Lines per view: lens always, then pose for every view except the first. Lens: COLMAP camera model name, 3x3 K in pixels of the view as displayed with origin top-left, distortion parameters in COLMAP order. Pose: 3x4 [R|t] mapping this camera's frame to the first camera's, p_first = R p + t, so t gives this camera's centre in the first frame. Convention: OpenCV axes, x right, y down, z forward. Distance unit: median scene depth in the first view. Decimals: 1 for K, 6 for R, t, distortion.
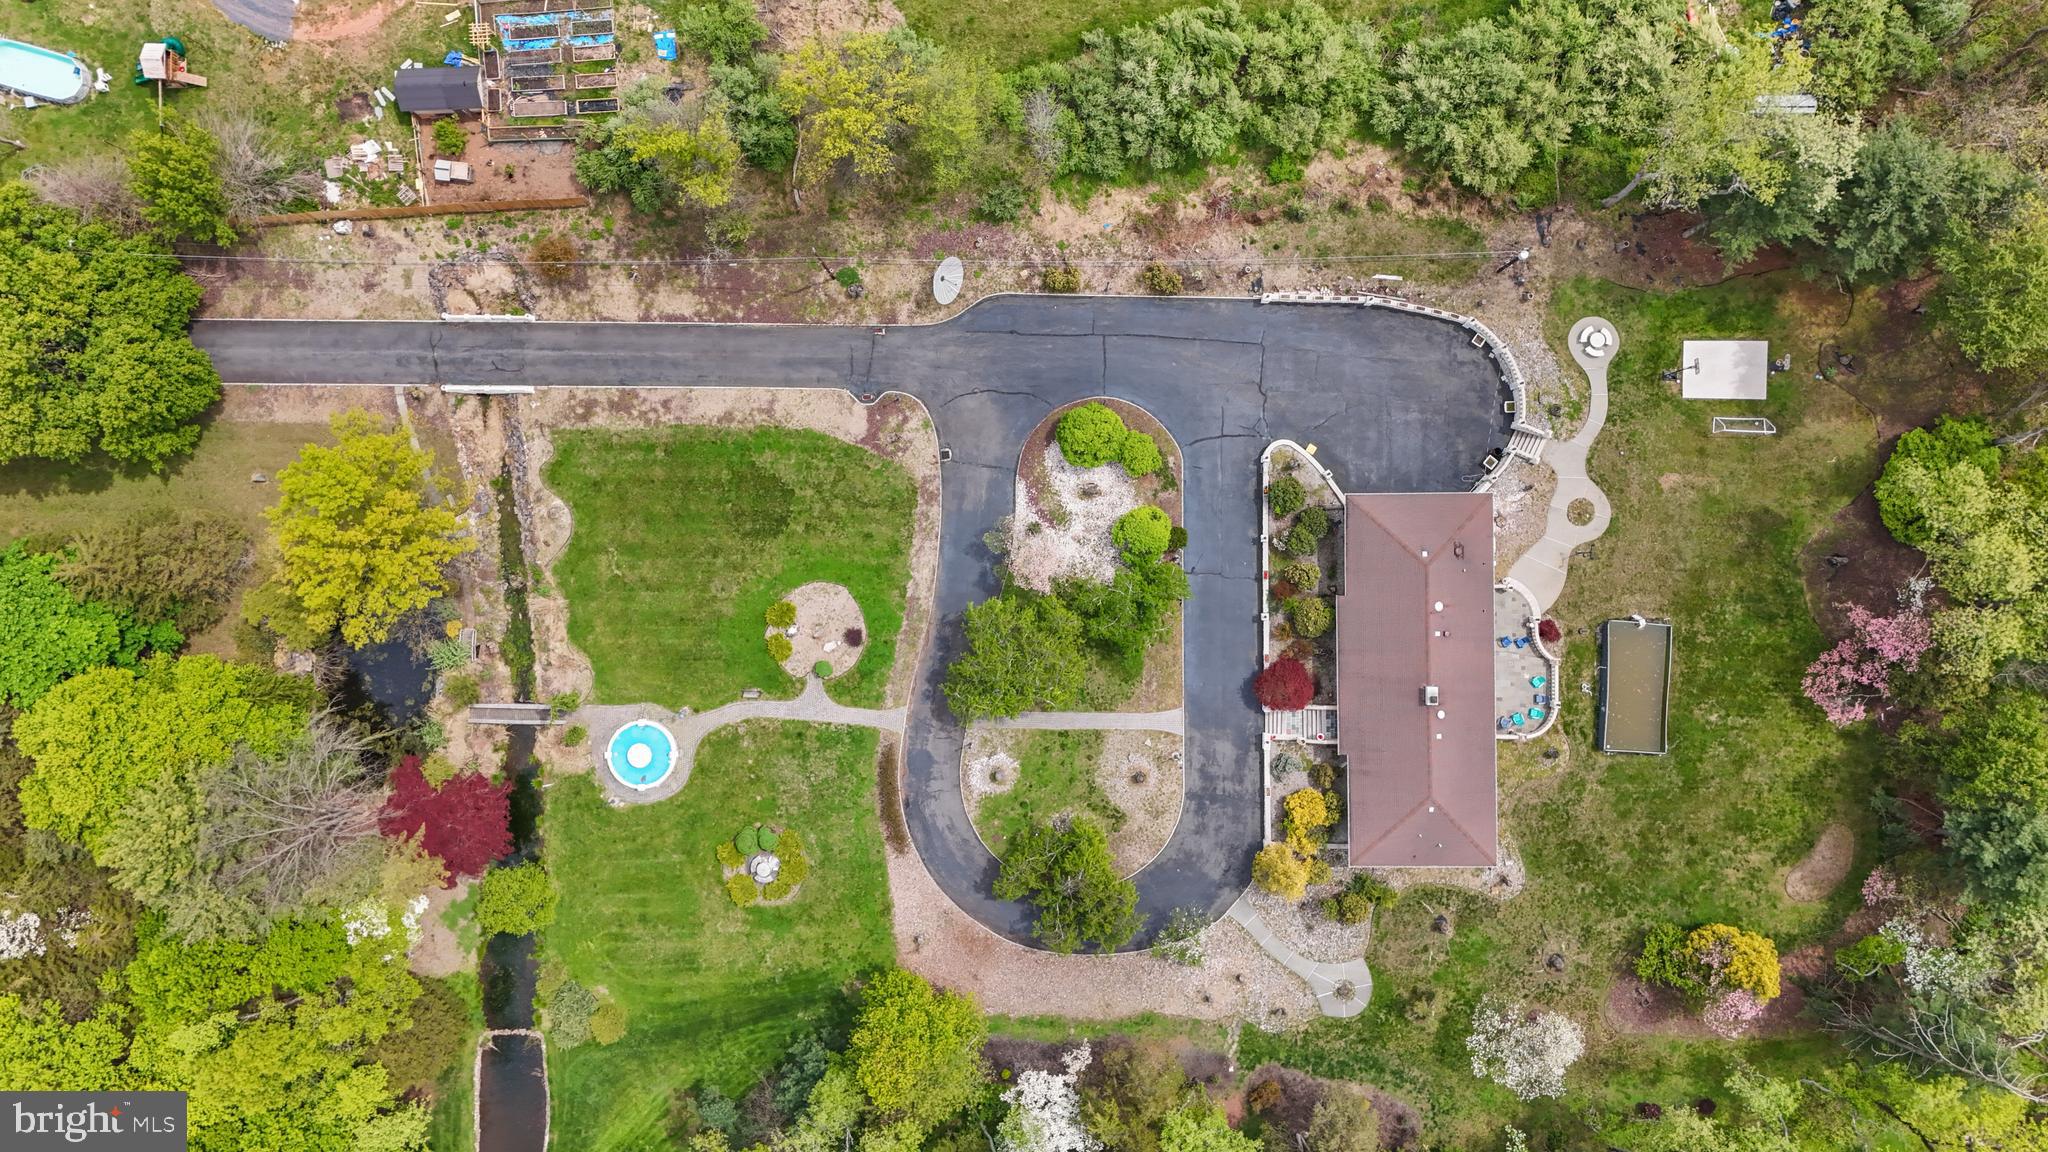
lens RADIAL K [[1500.9, 0, 1026.7], [0, 1500.9, 573.1], [0, 0, 1]] dist [0.077869, -0.074617]
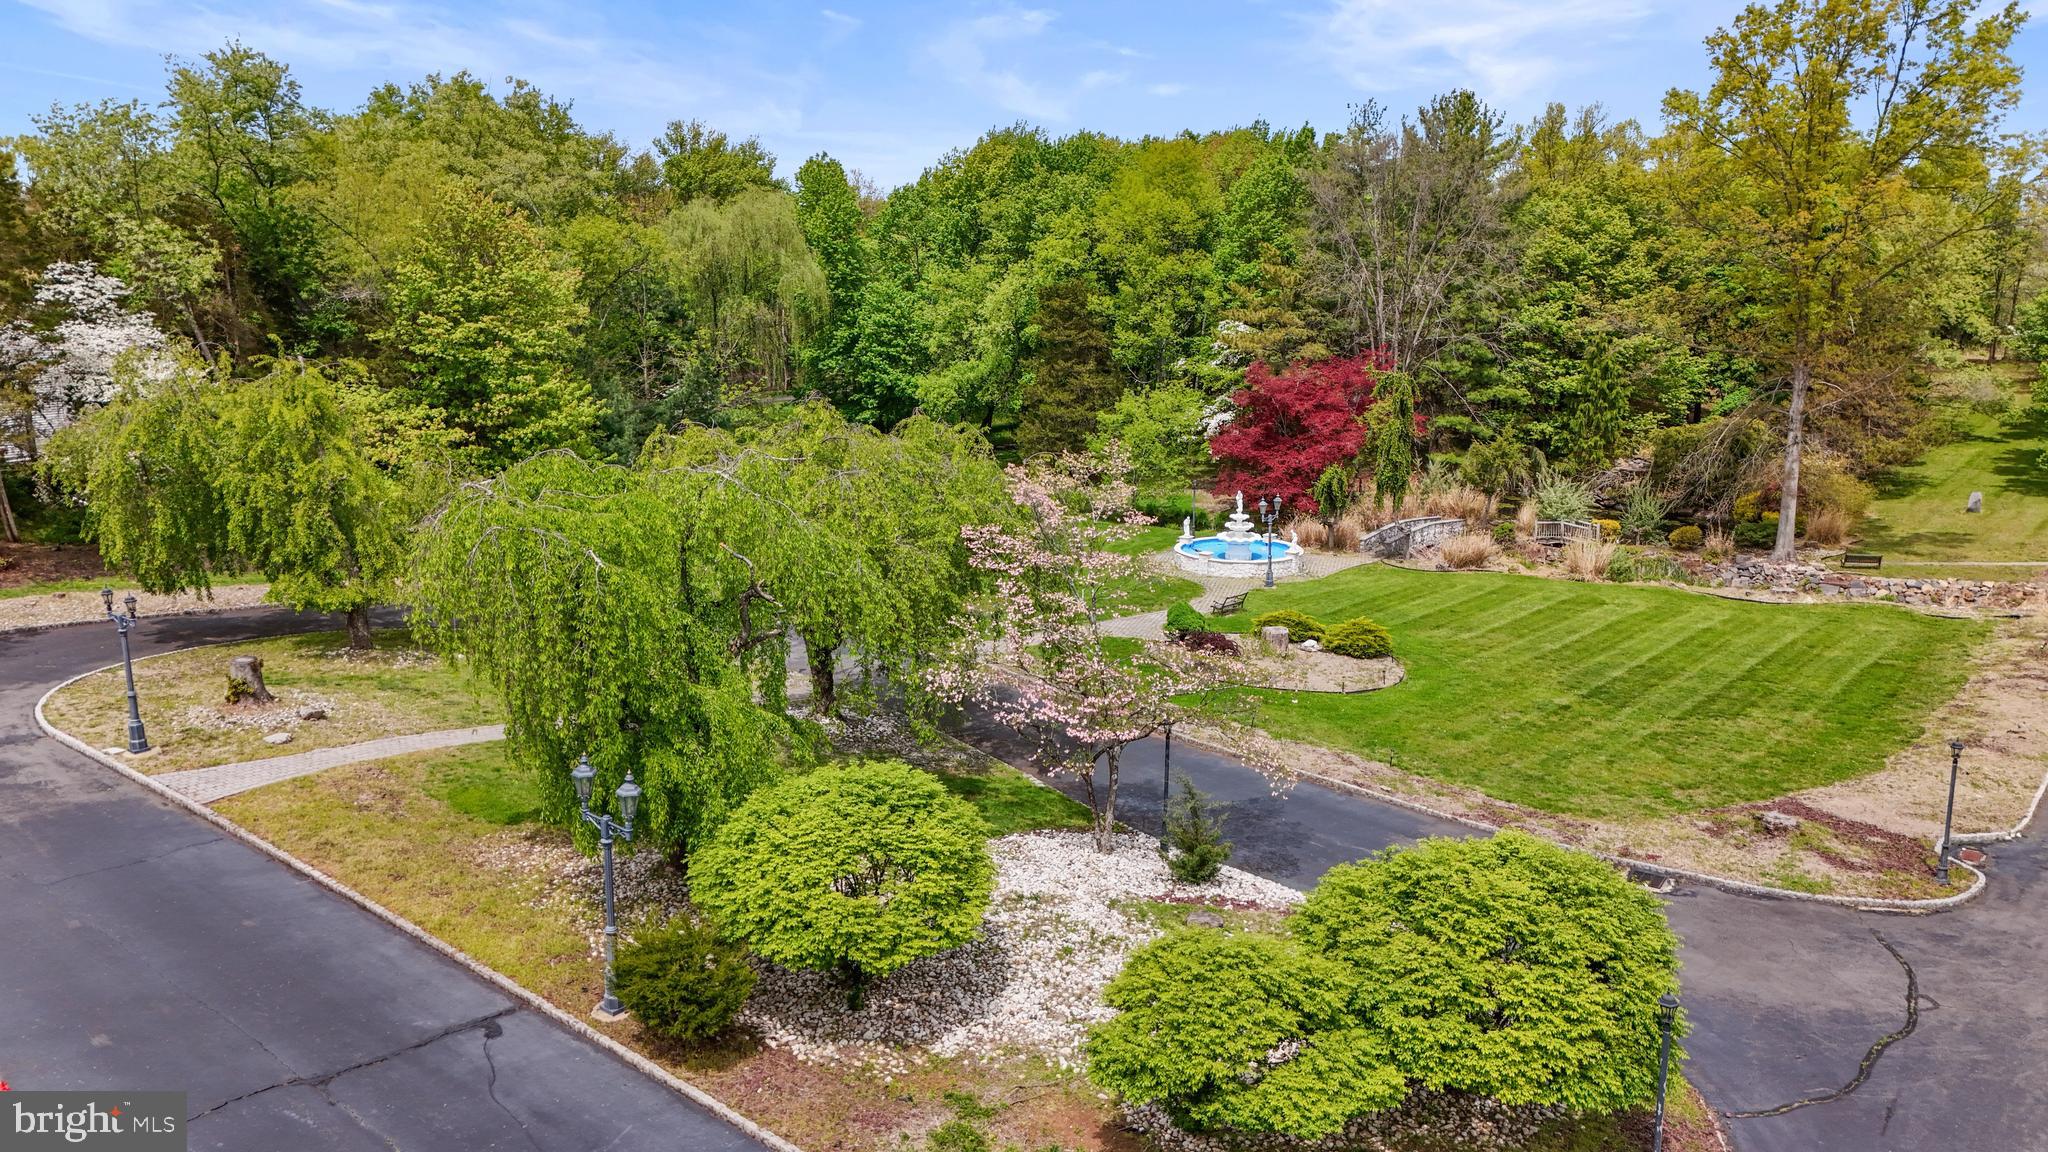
lens RADIAL K [[1500.9, 0, 1026.7], [0, 1500.9, 573.1], [0, 0, 1]] dist [0.077869, -0.074617]
pose [[-0.631896, 0.158217, -0.758732, 0.194181], [-0.774984, -0.115956, 0.621252, -0.149978], [0.010313, 0.980572, 0.195888, 0.901304]]
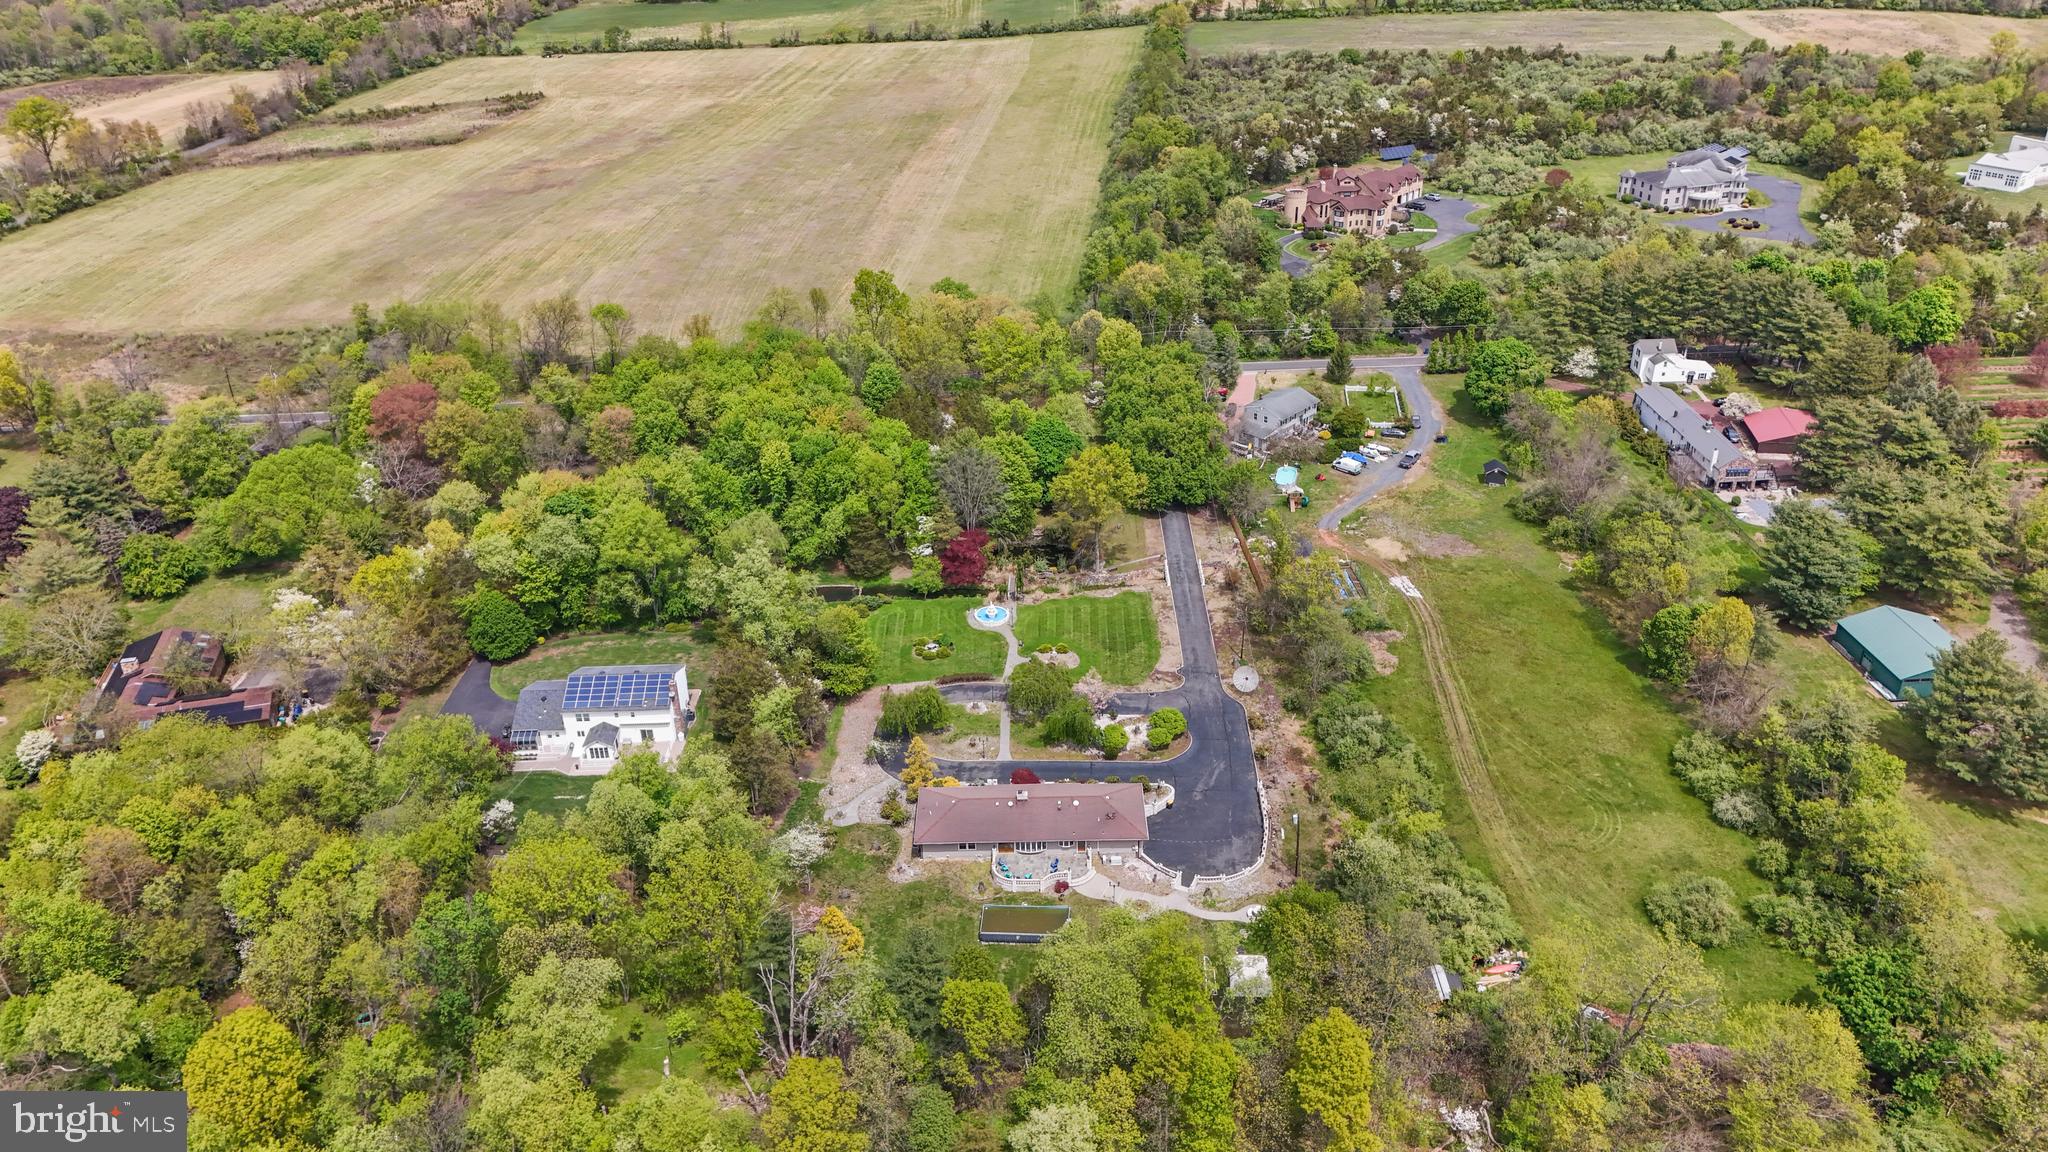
lens RADIAL K [[1500.9, 0, 1026.7], [0, 1500.9, 573.1], [0, 0, 1]] dist [0.077869, -0.074617]
pose [[-0.002120, 0.474044, -0.880499, 1.479812], [-0.999215, 0.033830, 0.020619, 0.030513], [0.039562, 0.879851, 0.473600, 0.003637]]
